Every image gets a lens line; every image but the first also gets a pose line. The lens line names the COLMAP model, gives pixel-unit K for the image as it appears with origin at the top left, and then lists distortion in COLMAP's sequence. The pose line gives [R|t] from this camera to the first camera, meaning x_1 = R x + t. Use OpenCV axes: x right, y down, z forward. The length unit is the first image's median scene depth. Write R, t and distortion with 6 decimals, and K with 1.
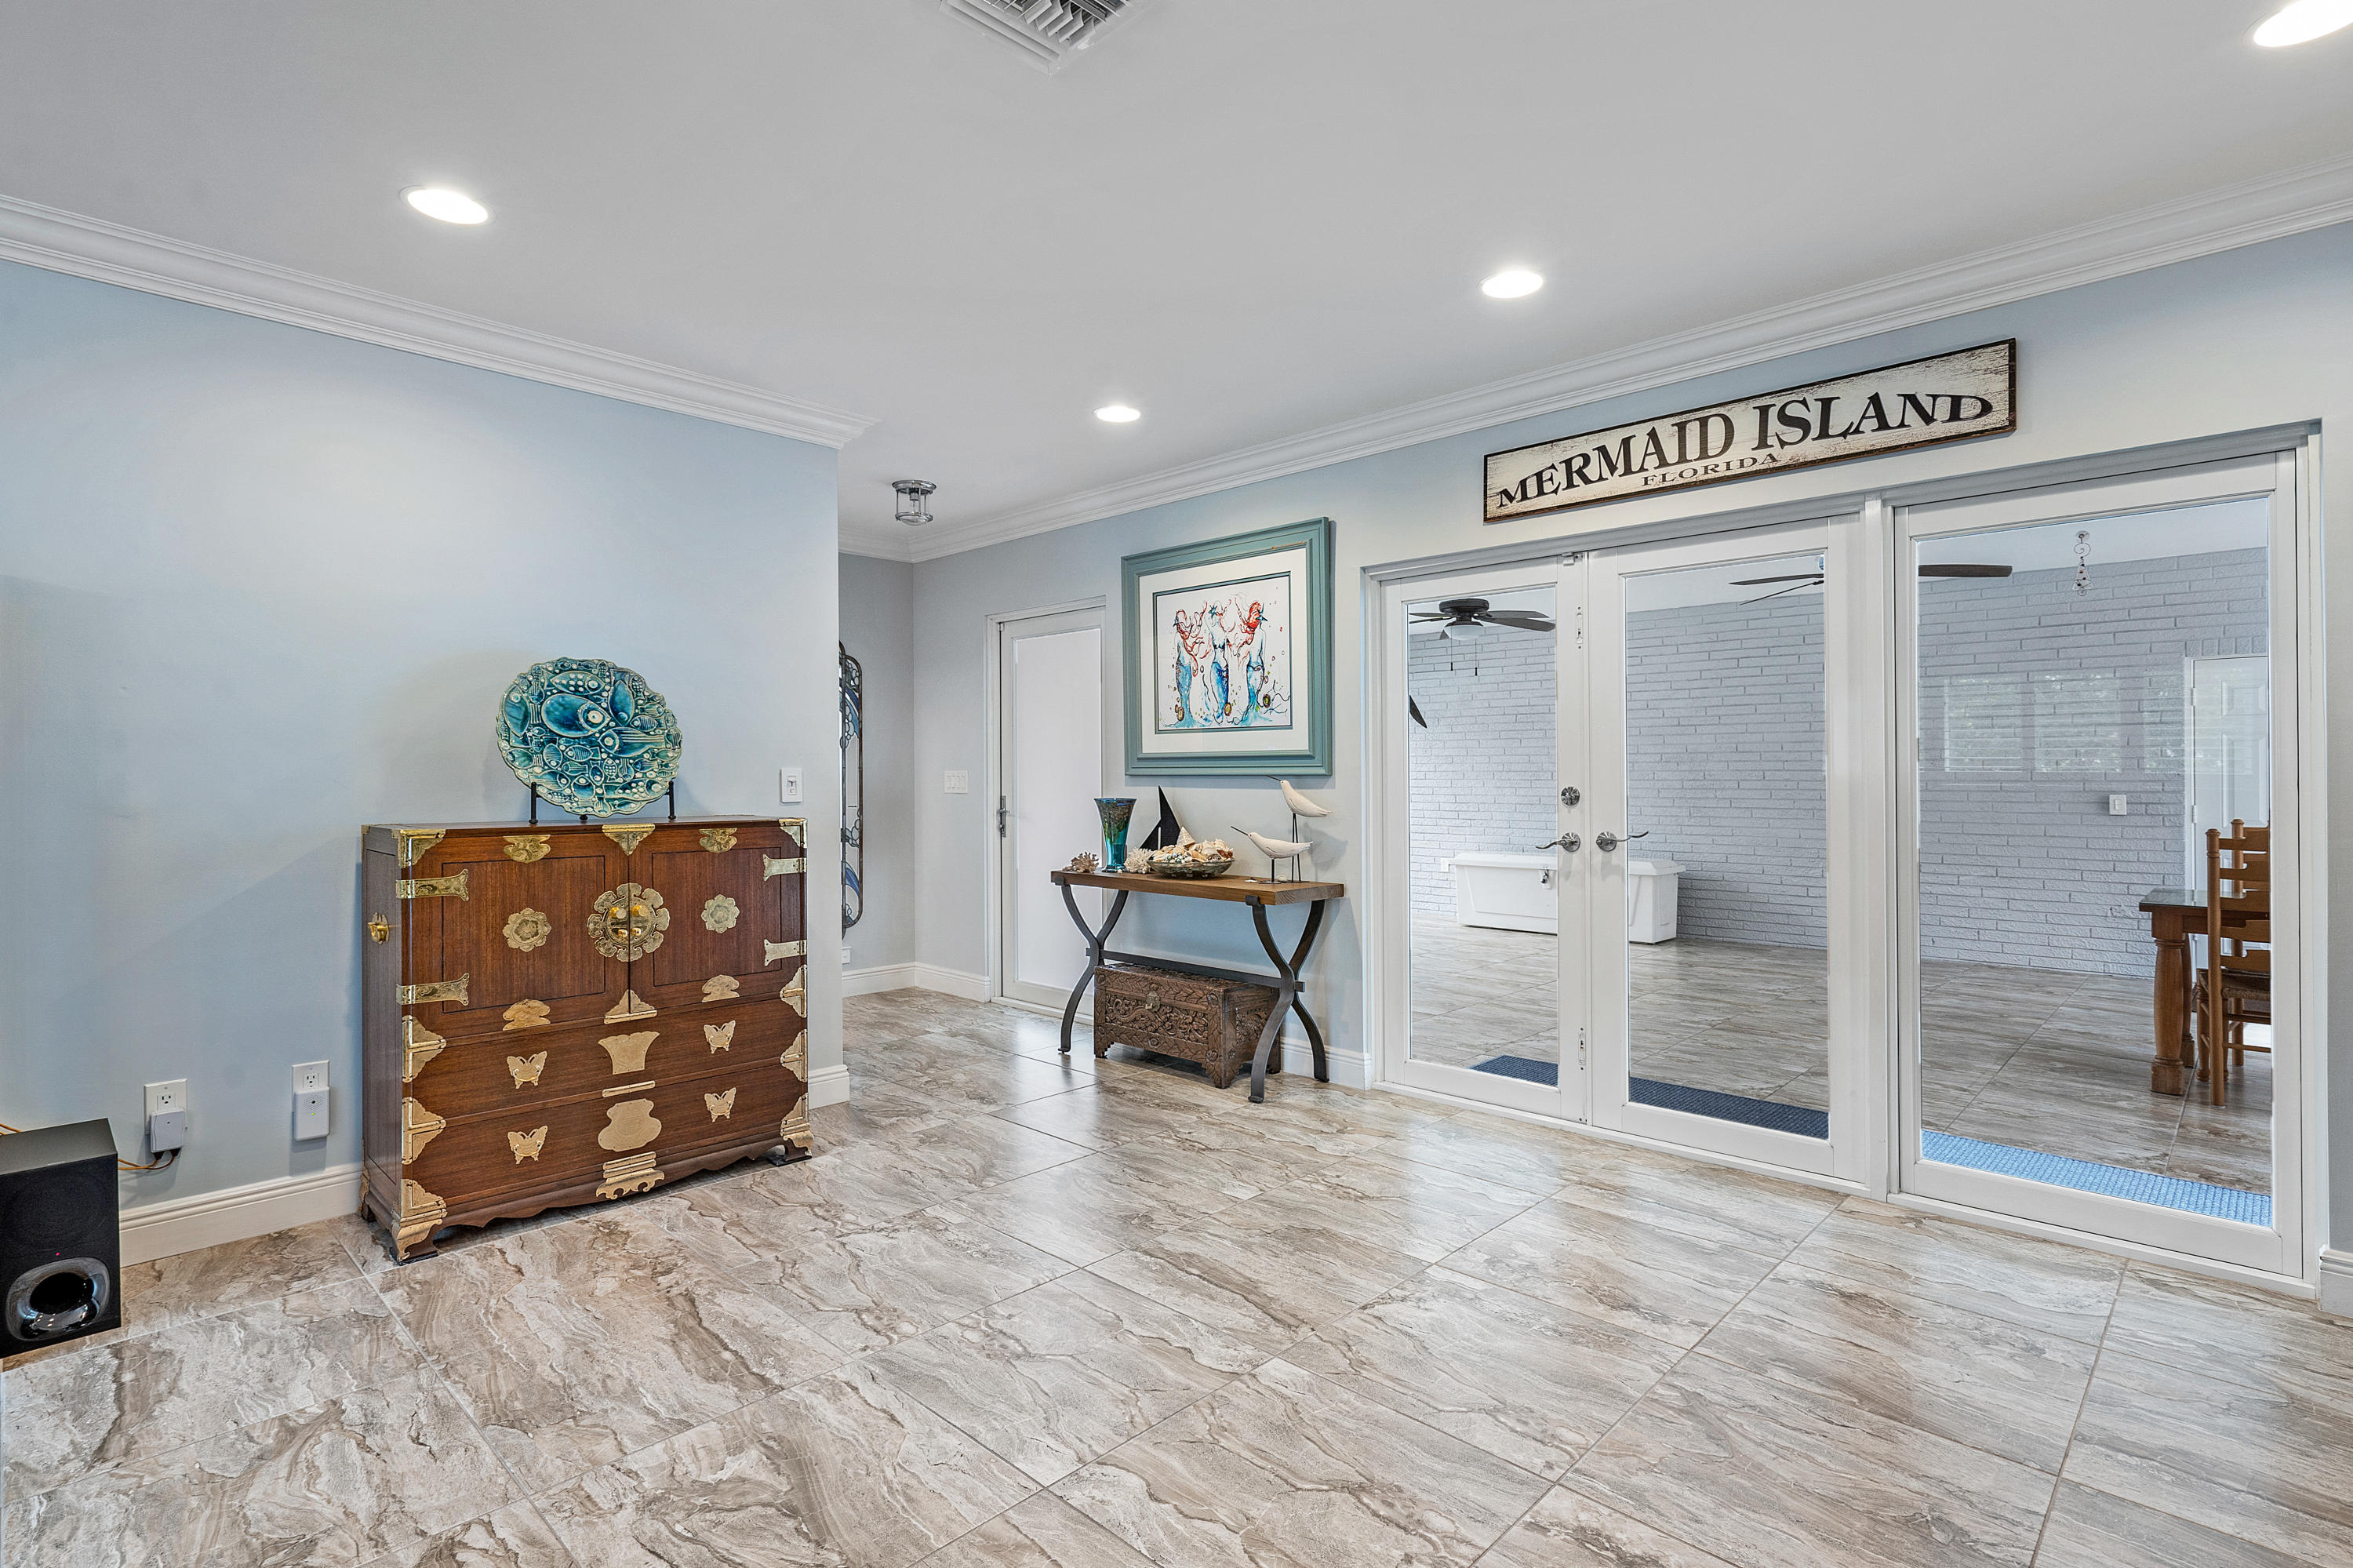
lens RADIAL K [[1118.5, 0, 1183.5], [0, 1118.5, 779.8], [0, 0, 1]] dist [-0.002262, -0.000757]
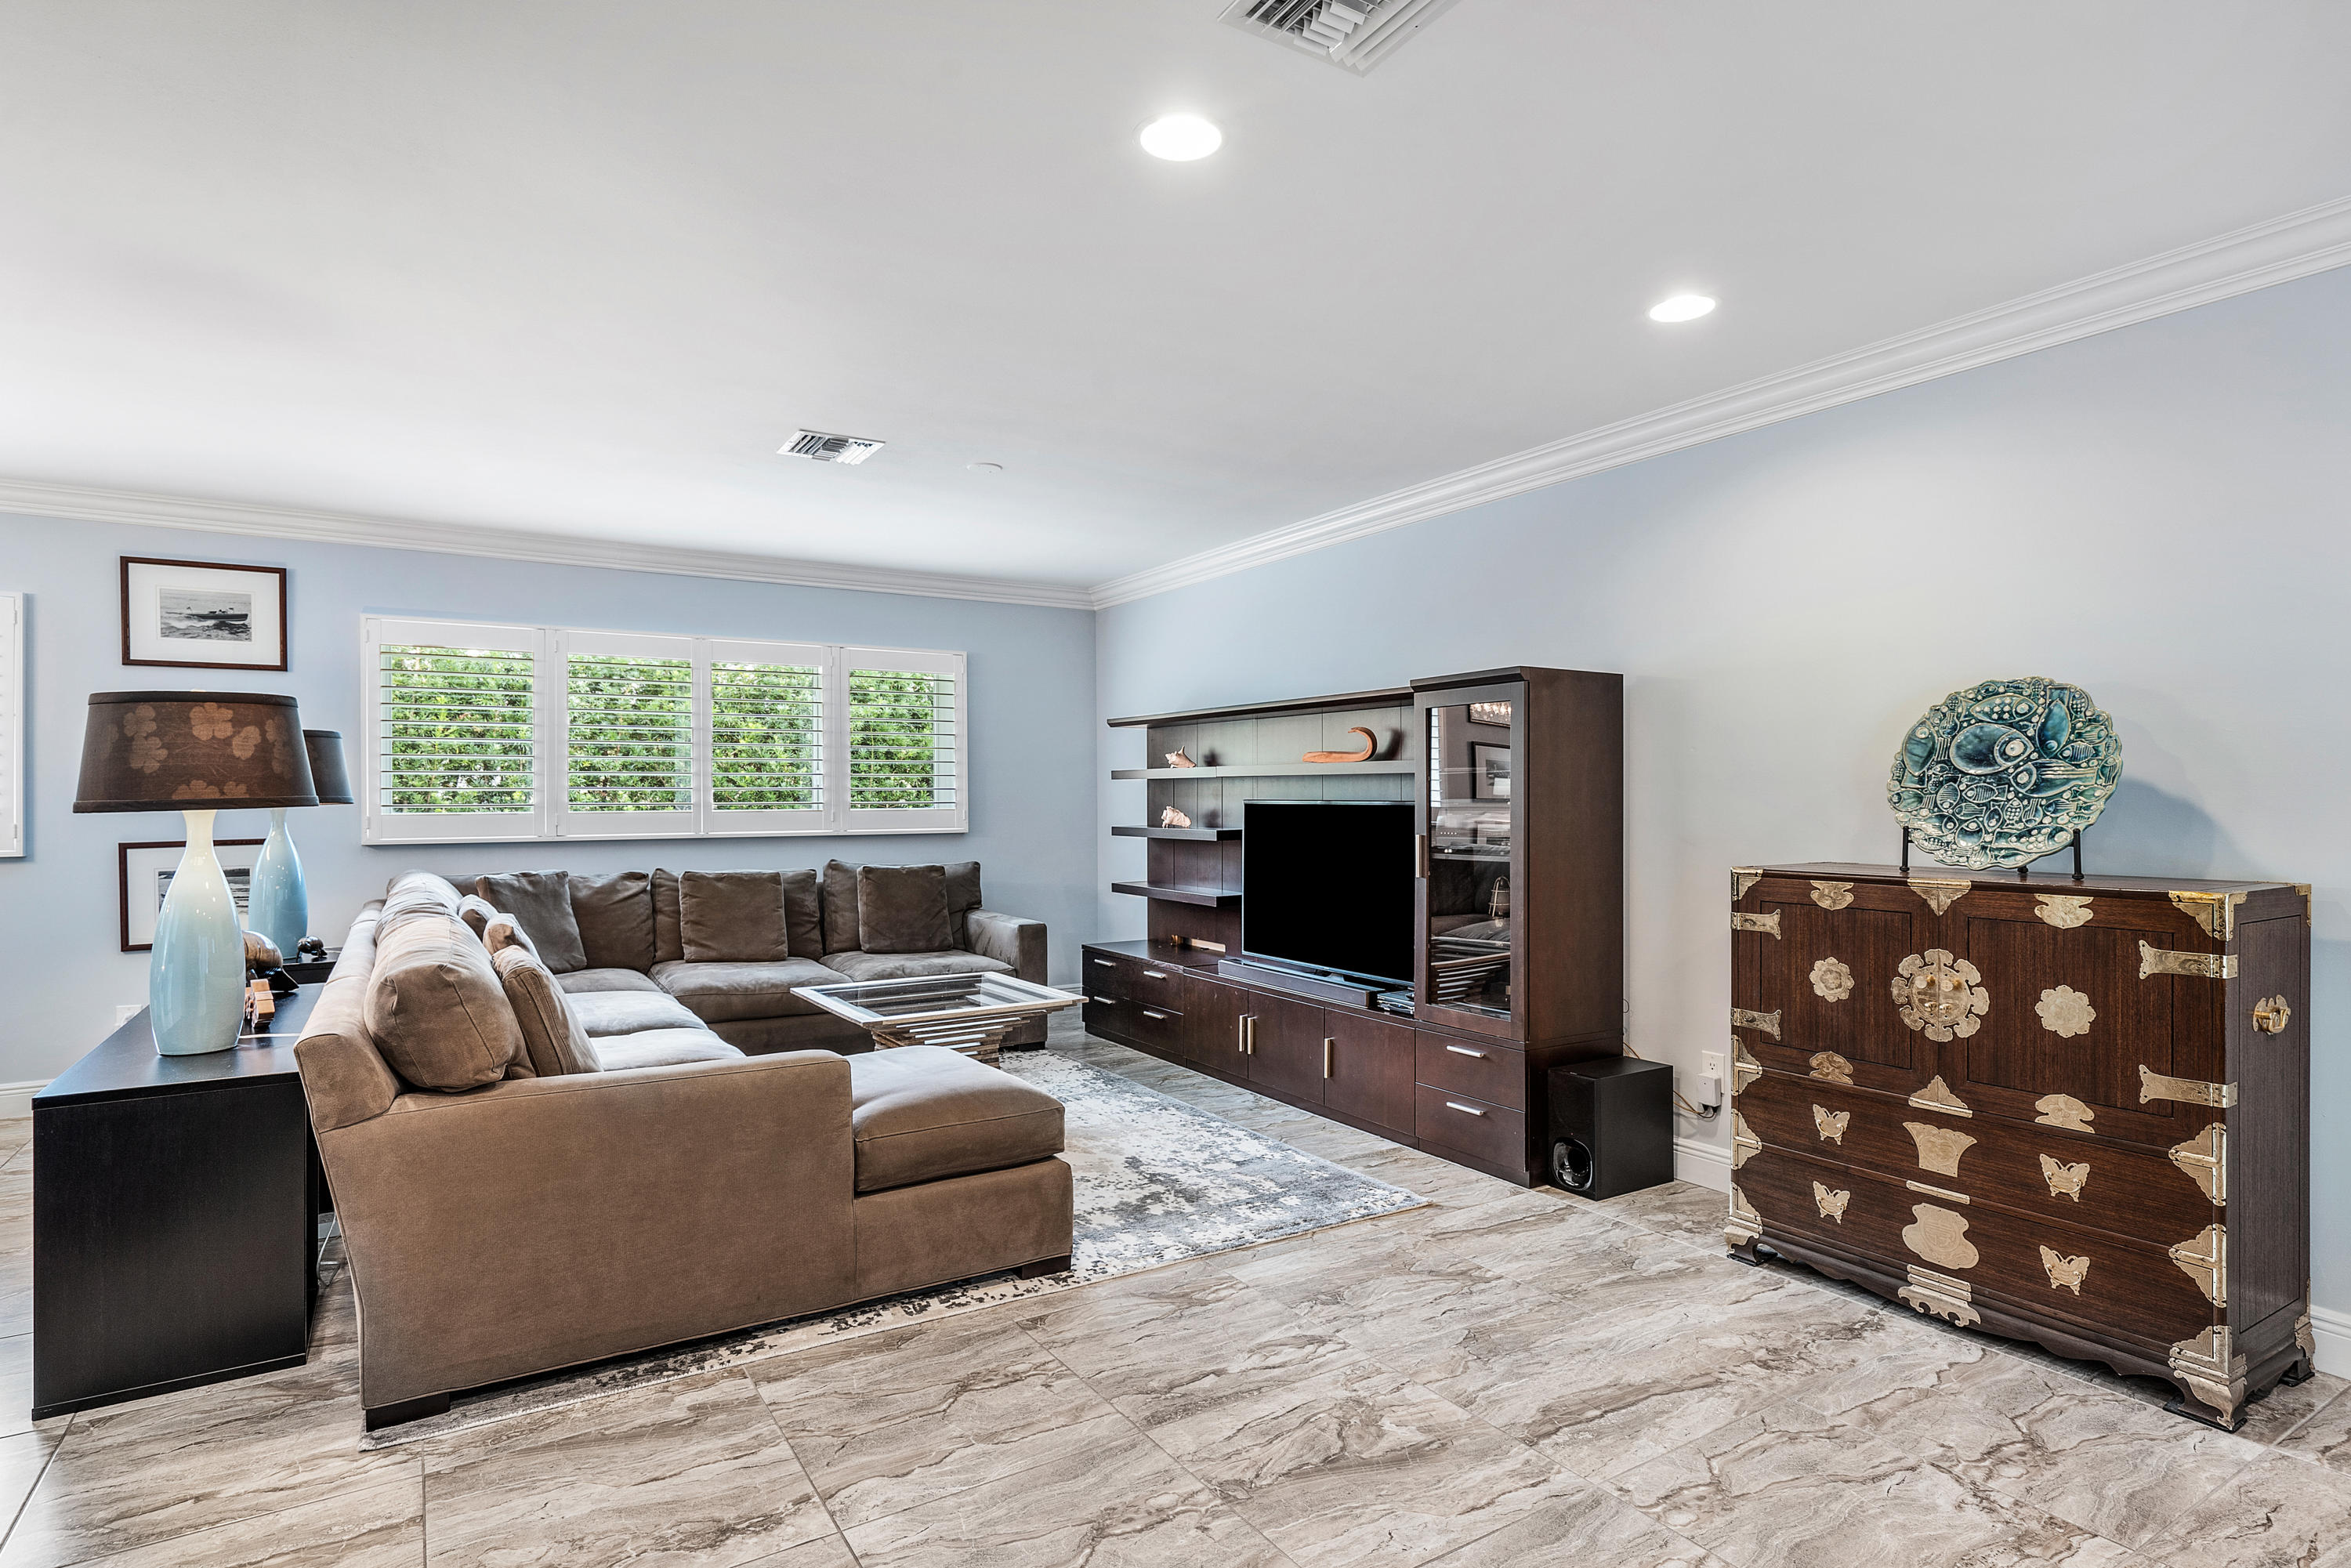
lens RADIAL K [[1219.8, 0, 1178.7], [0, 1219.8, 801.9], [0, 0, 1]] dist [0.002429, 0.000754]
pose [[-0.233994, 0.008552, -0.972200, 0.538952], [0.000381, 0.999962, 0.008705, -0.027025], [0.972238, 0.001666, -0.233988, 0.665502]]
